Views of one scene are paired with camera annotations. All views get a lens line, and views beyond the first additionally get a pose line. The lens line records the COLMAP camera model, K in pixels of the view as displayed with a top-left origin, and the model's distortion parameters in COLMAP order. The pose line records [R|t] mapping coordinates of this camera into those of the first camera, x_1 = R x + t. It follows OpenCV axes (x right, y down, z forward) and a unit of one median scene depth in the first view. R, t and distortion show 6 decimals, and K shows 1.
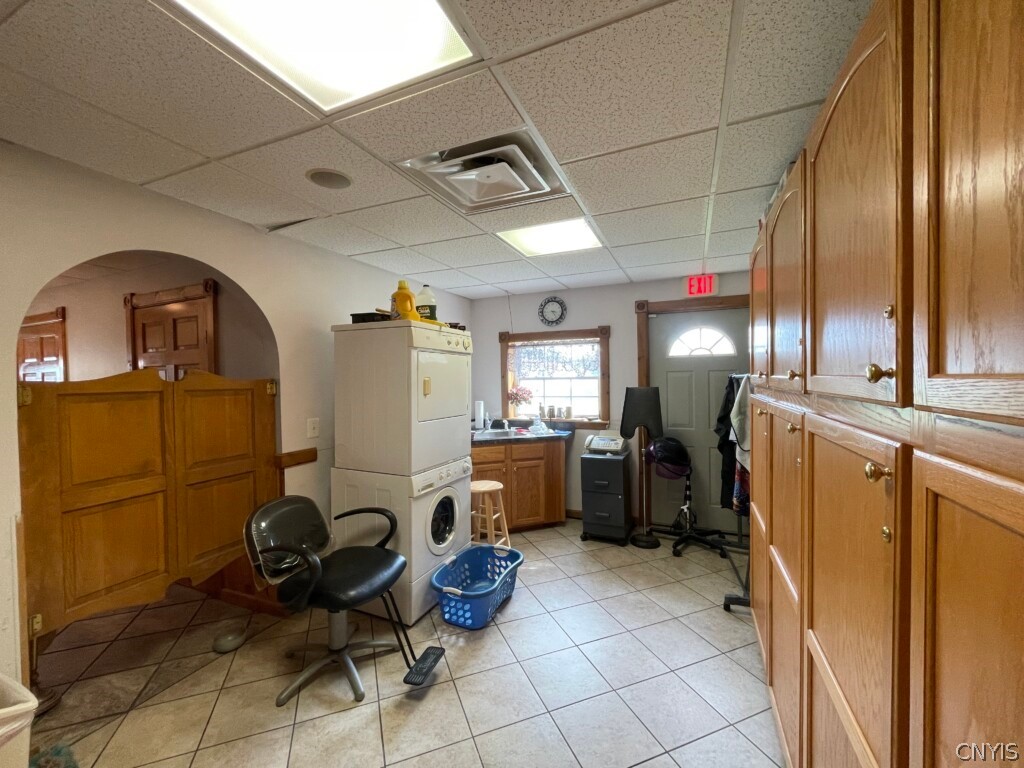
lens RADIAL K [[413.8, 0, 513.3], [0, 413.8, 382.6], [0, 0, 1]] dist [-0.006557, -0.000001]
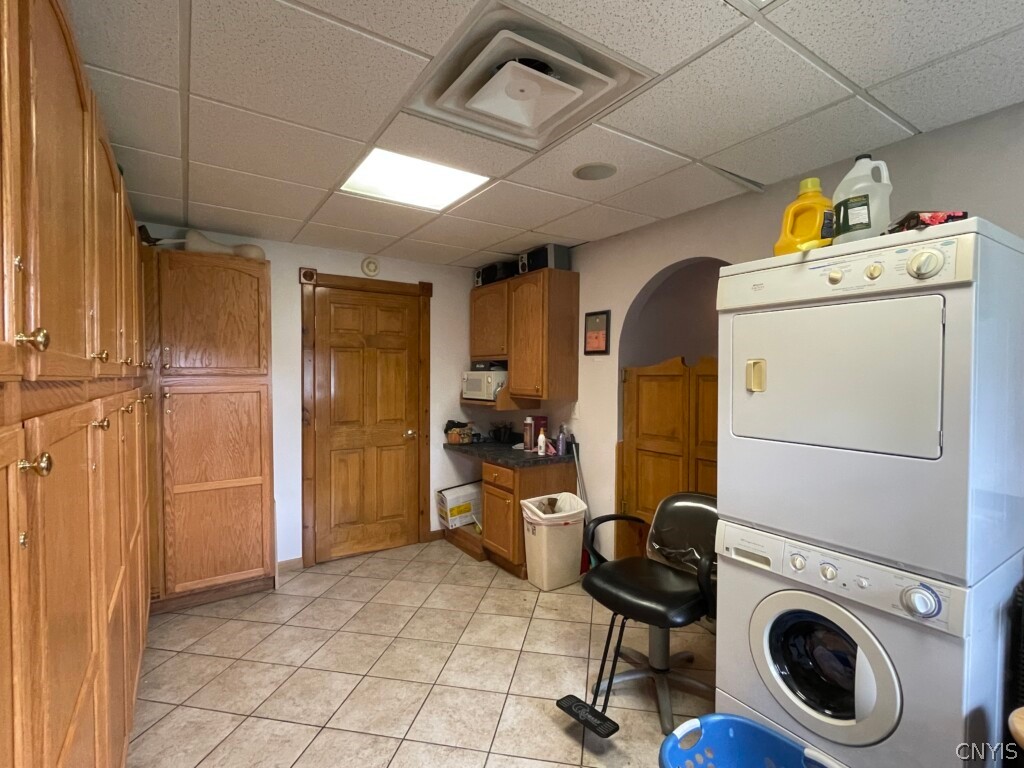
lens RADIAL K [[489.0, 0, 512.3], [0, 489.0, 385.4], [0, 0, 1]] dist [-0.000387, -0.000035]
pose [[-0.536546, 0.031380, -0.843287, 0.529250], [-0.004266, 0.999195, 0.039896, -0.003572], [0.843860, 0.025003, -0.535980, 1.105946]]
